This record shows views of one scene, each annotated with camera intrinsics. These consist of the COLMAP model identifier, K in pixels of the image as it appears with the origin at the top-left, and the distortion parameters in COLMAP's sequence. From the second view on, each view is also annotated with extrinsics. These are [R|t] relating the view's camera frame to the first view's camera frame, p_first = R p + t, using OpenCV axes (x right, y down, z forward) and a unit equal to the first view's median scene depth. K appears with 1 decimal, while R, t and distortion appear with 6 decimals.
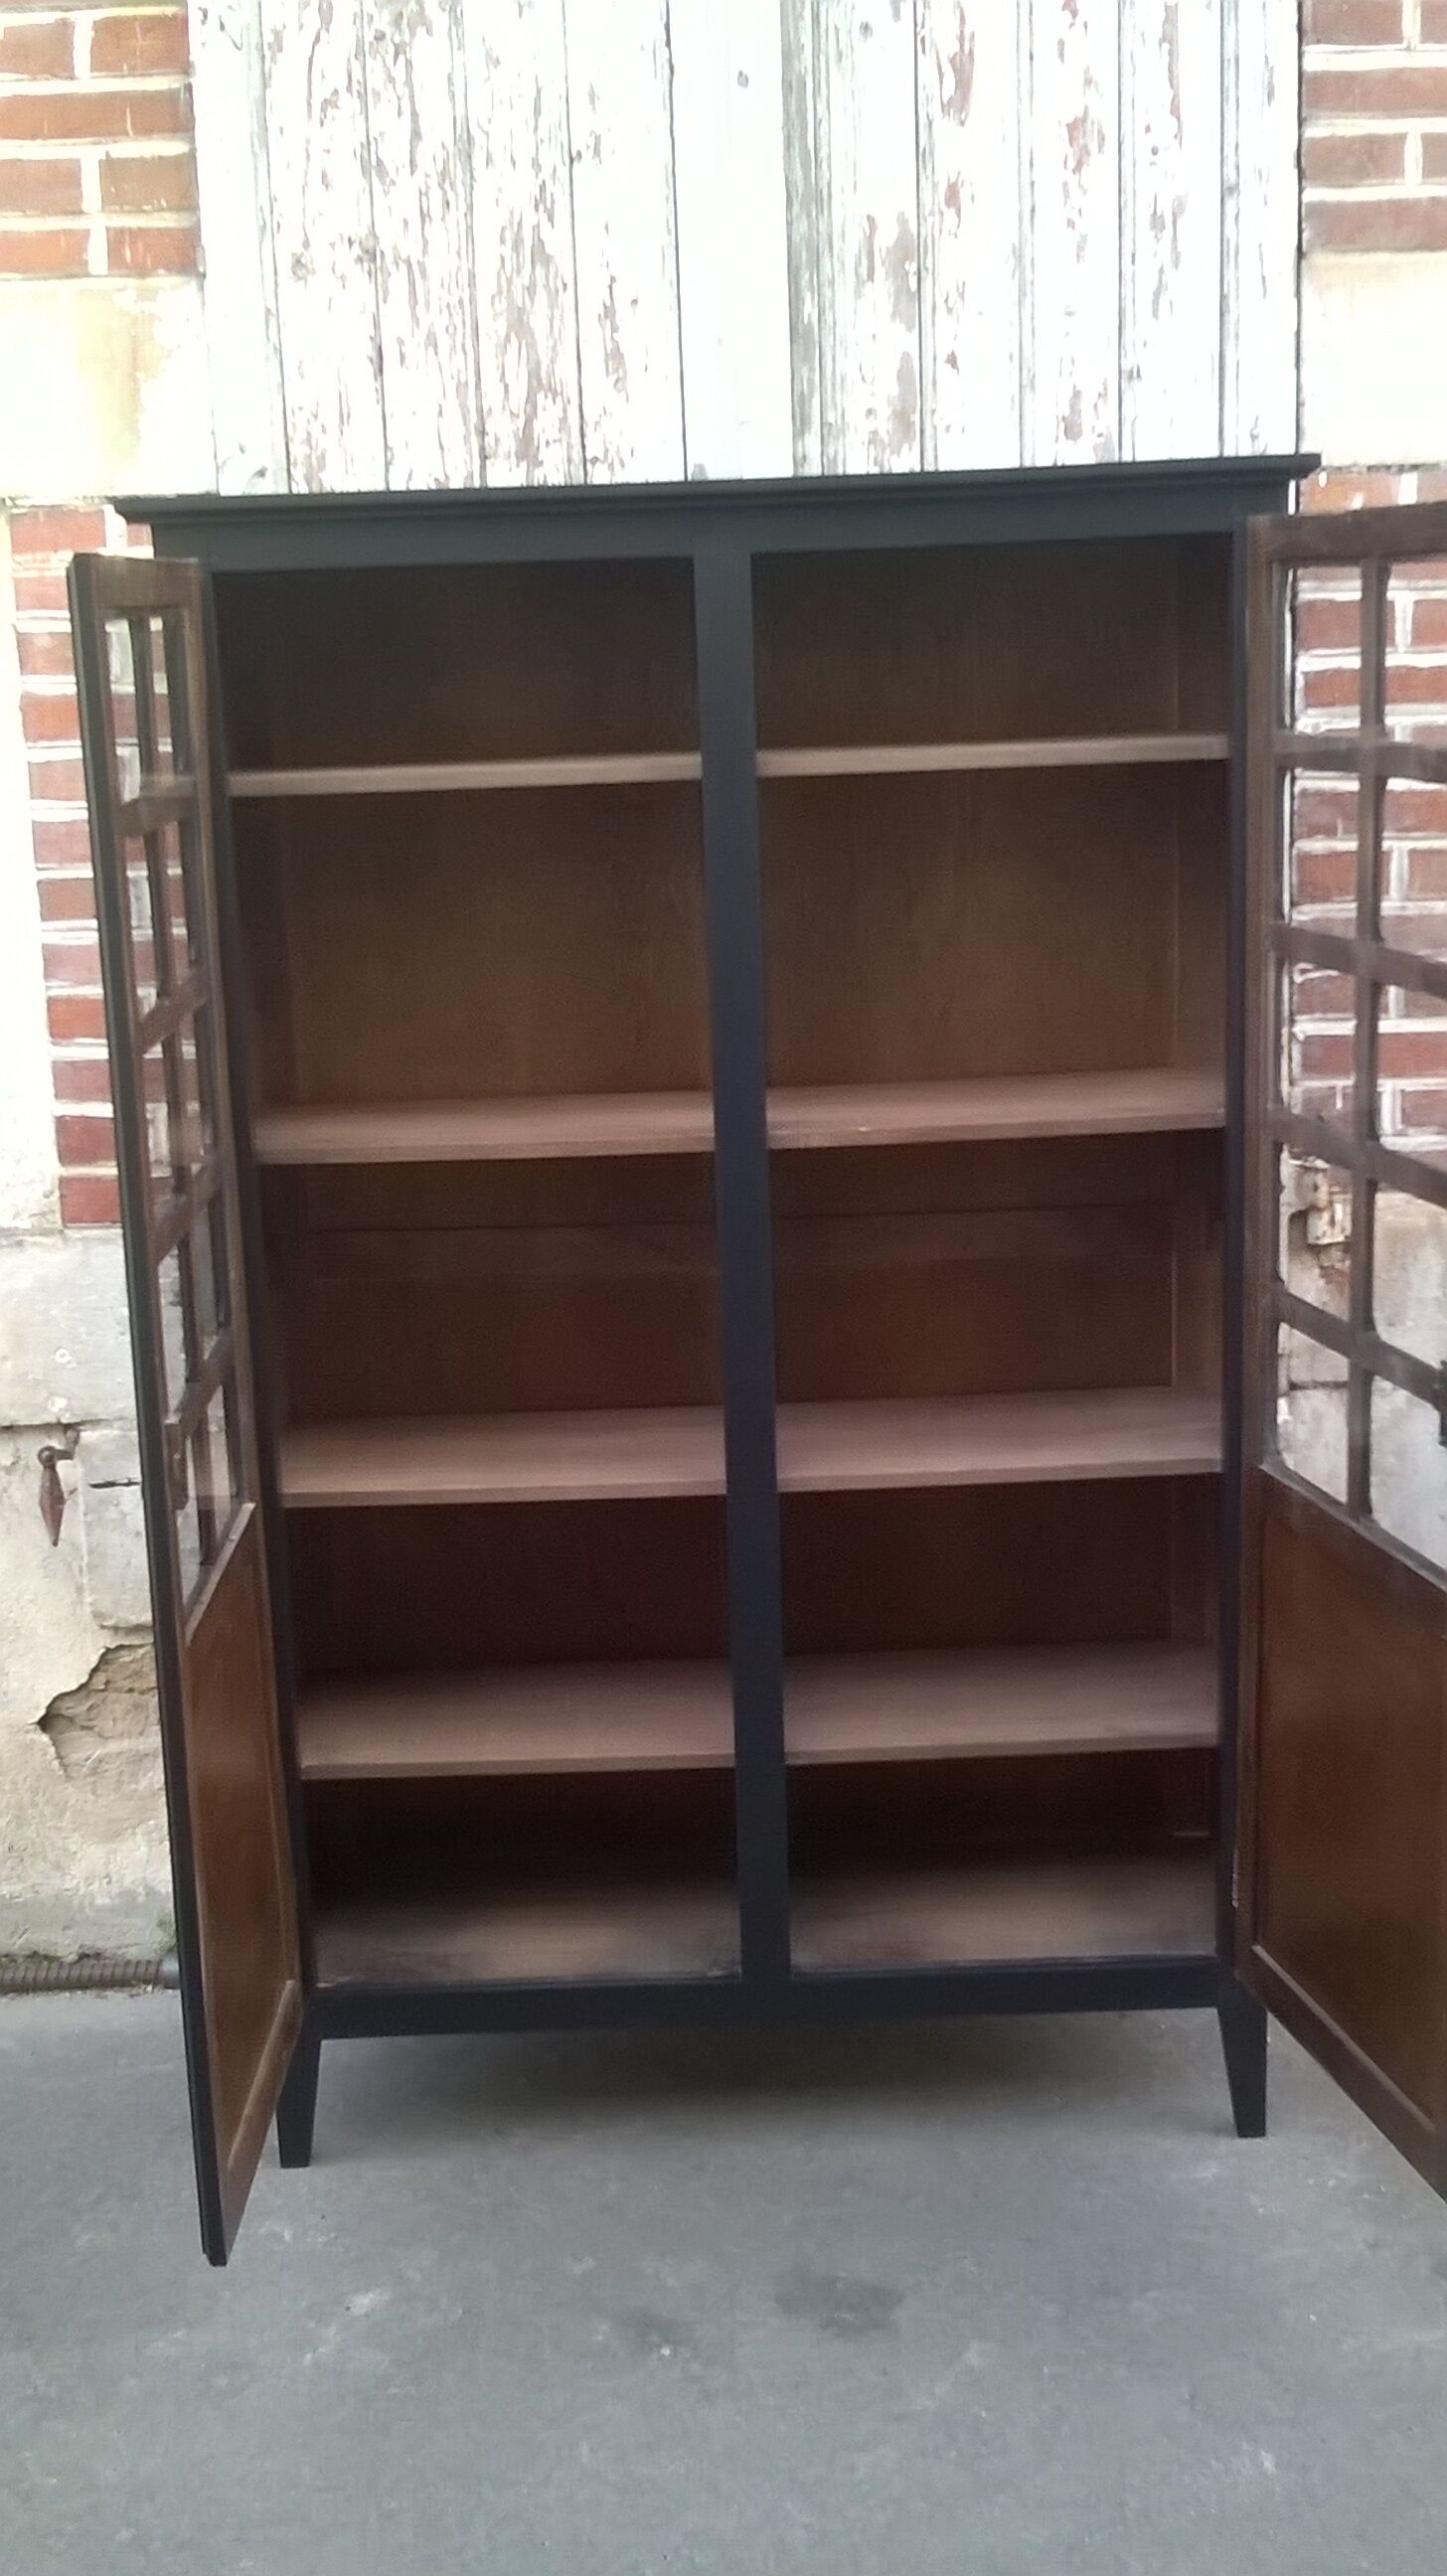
lens RADIAL K [[2852.0, 0, 723.5], [0, 2852.0, 1288.0], [0, 0, 1]] dist [0.069466, -0.222127]
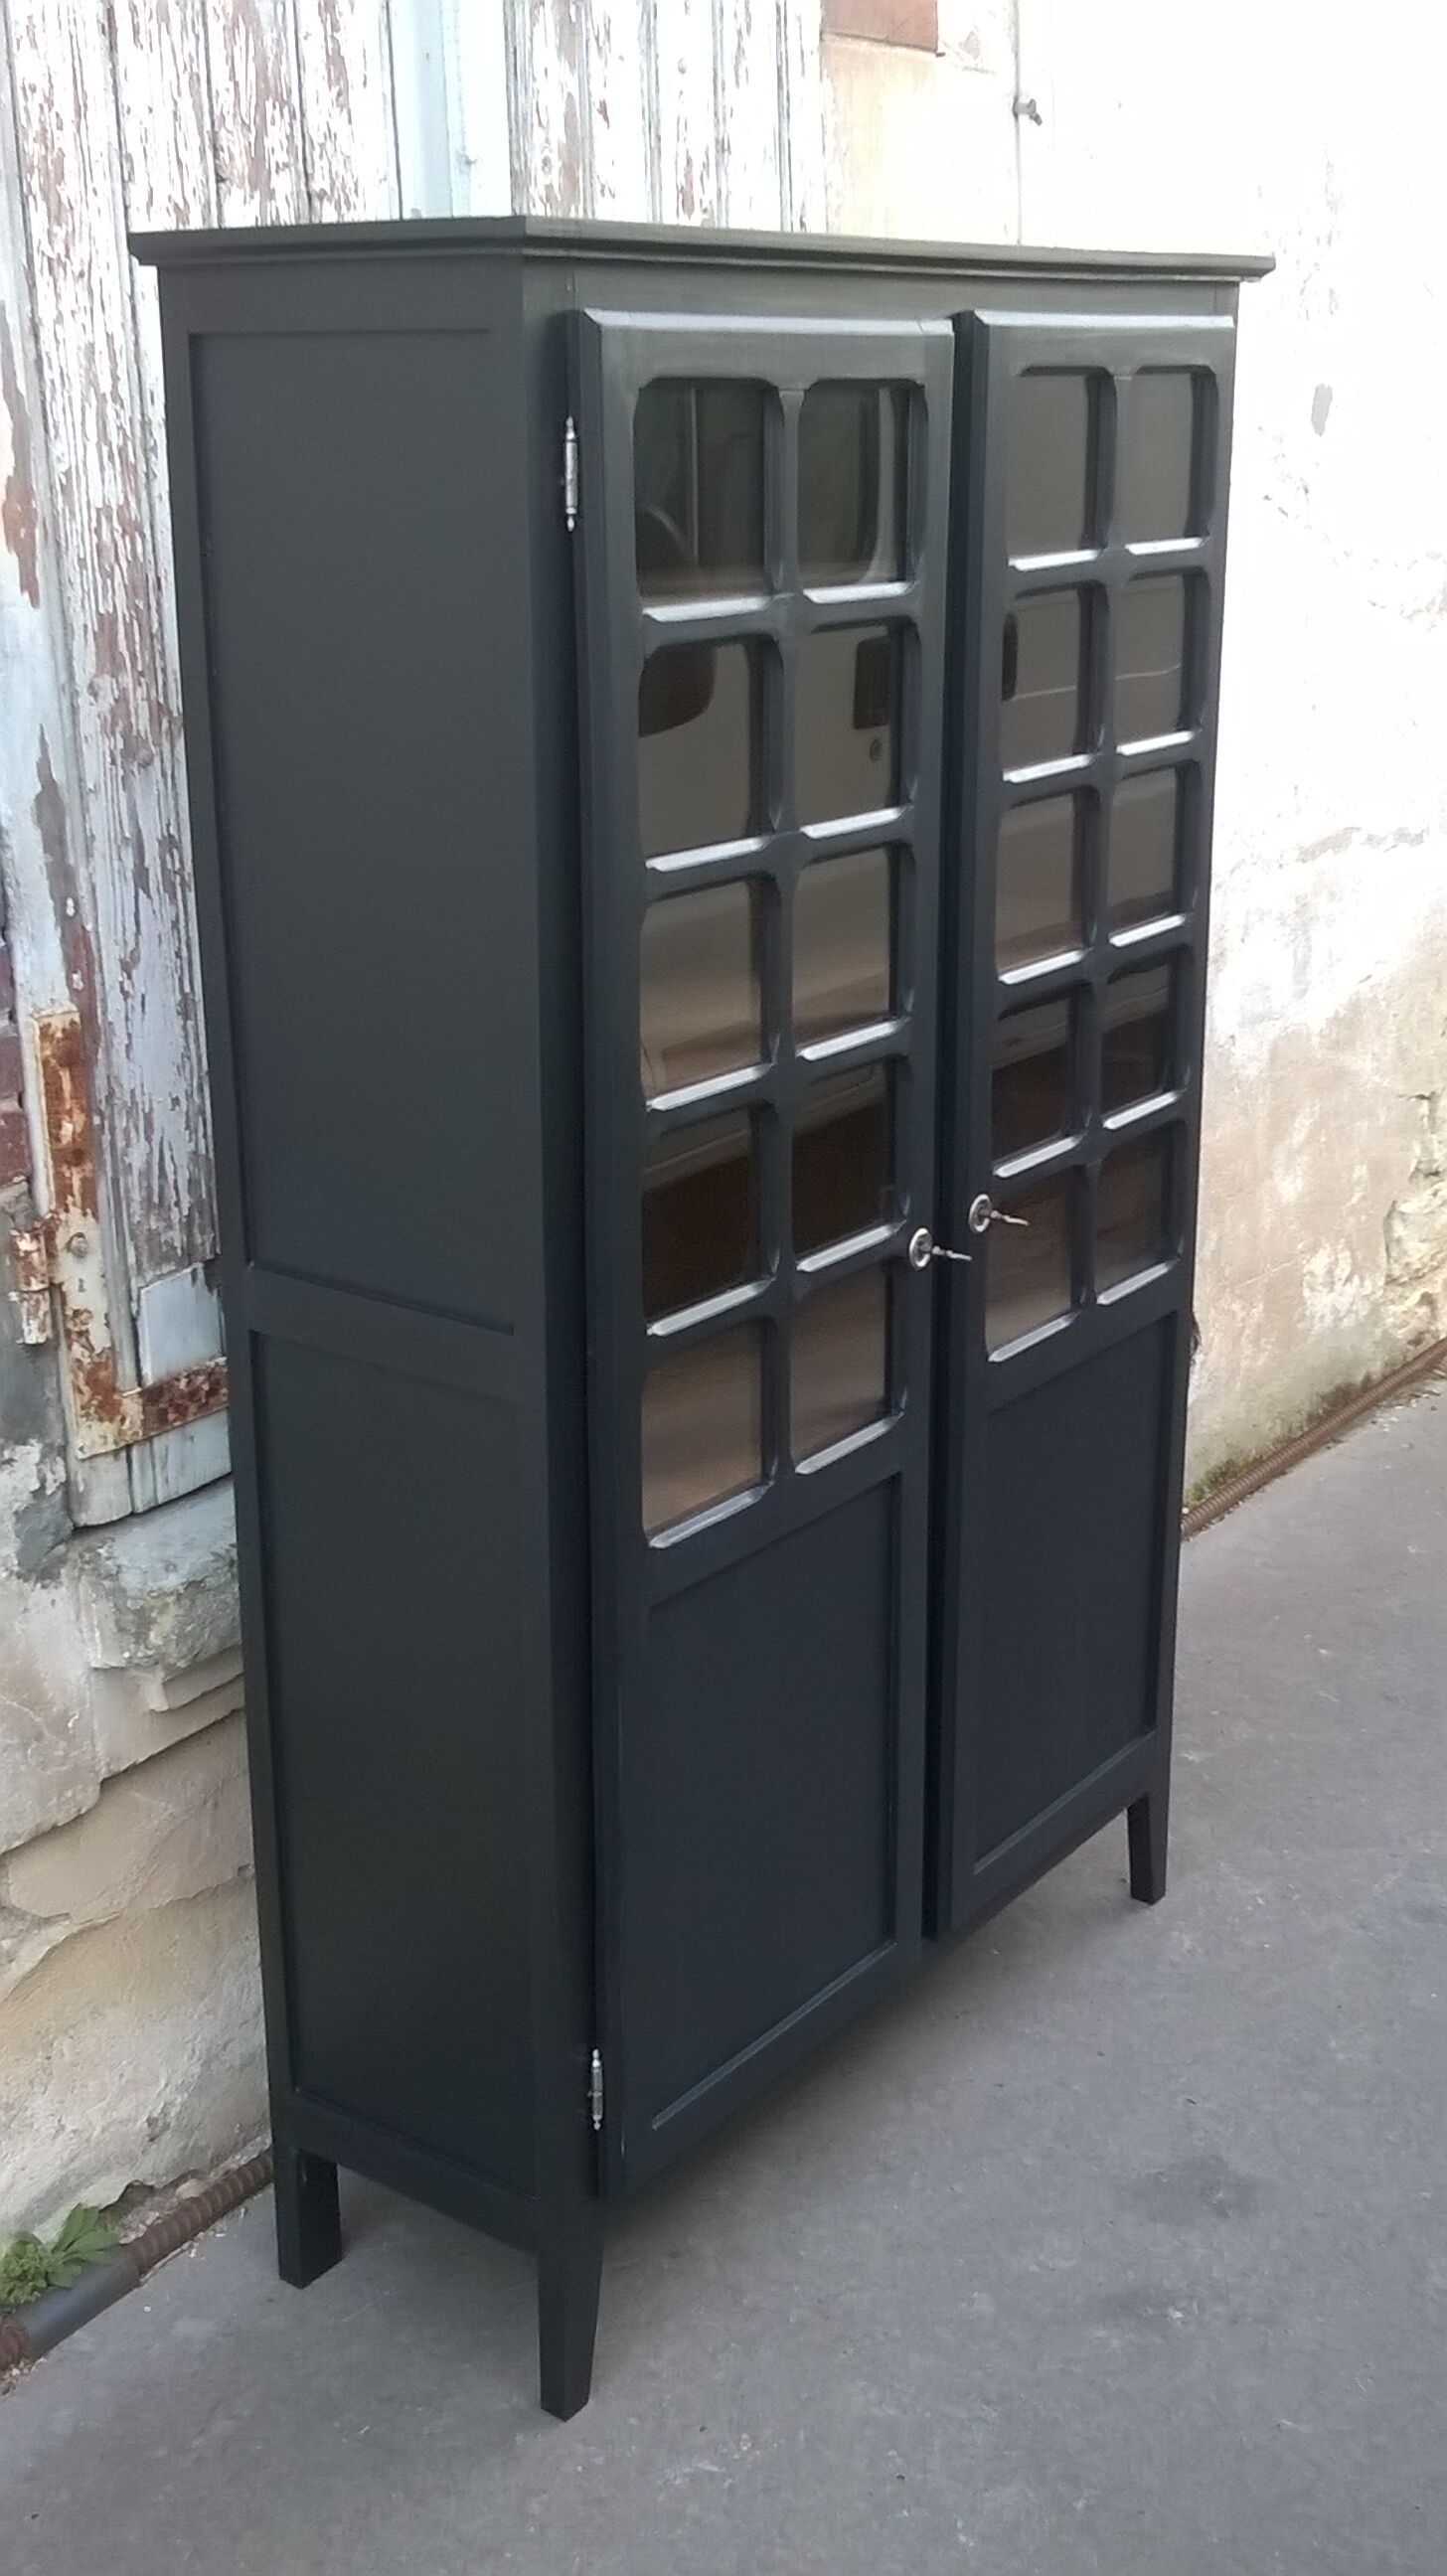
lens RADIAL K [[2852.0, 0, 723.5], [0, 2852.0, 1288.0], [0, 0, 1]] dist [0.069466, -0.222127]
pose [[0.586465, -0.220201, 0.779468, -0.660560], [0.174932, 0.974059, 0.143555, -0.096305], [-0.790859, 0.052164, 0.609772, 0.467912]]
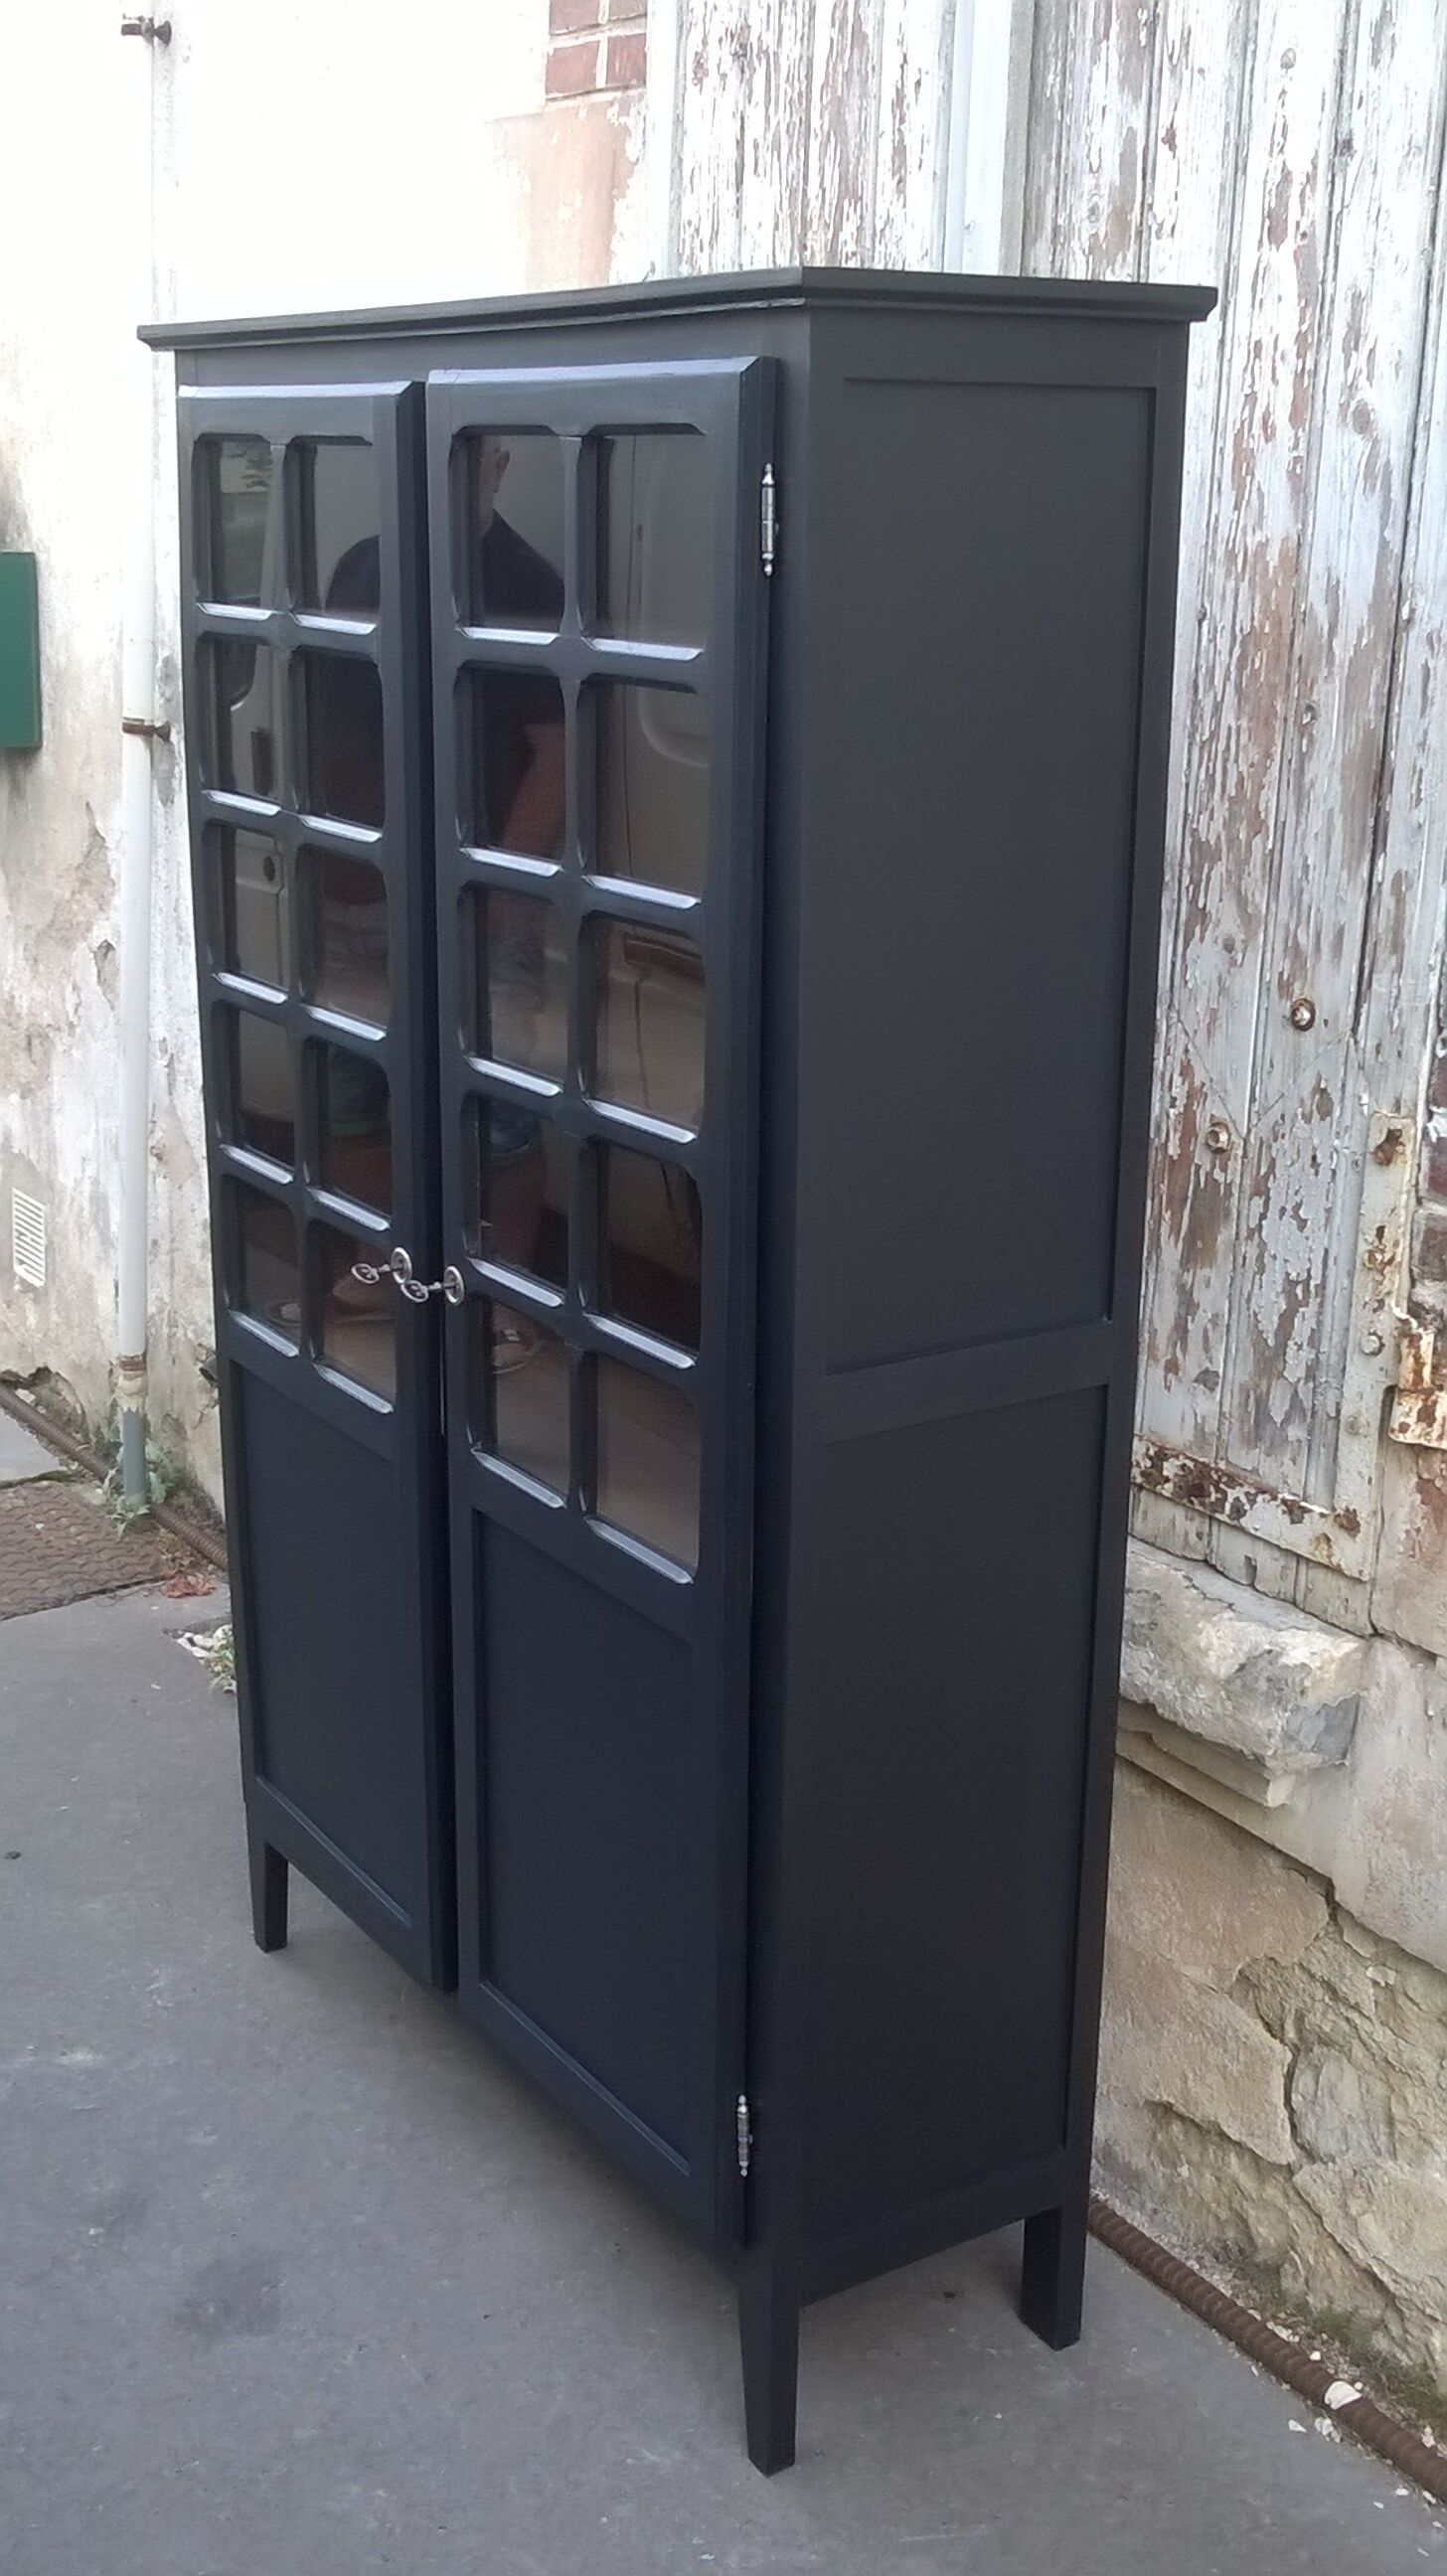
lens RADIAL K [[2852.0, 0, 723.5], [0, 2852.0, 1288.0], [0, 0, 1]] dist [0.069466, -0.222127]
pose [[0.544856, 0.270758, -0.793613, 0.698149], [-0.221302, 0.959310, 0.175353, -0.143392], [0.808800, 0.080086, 0.582605, 0.501763]]
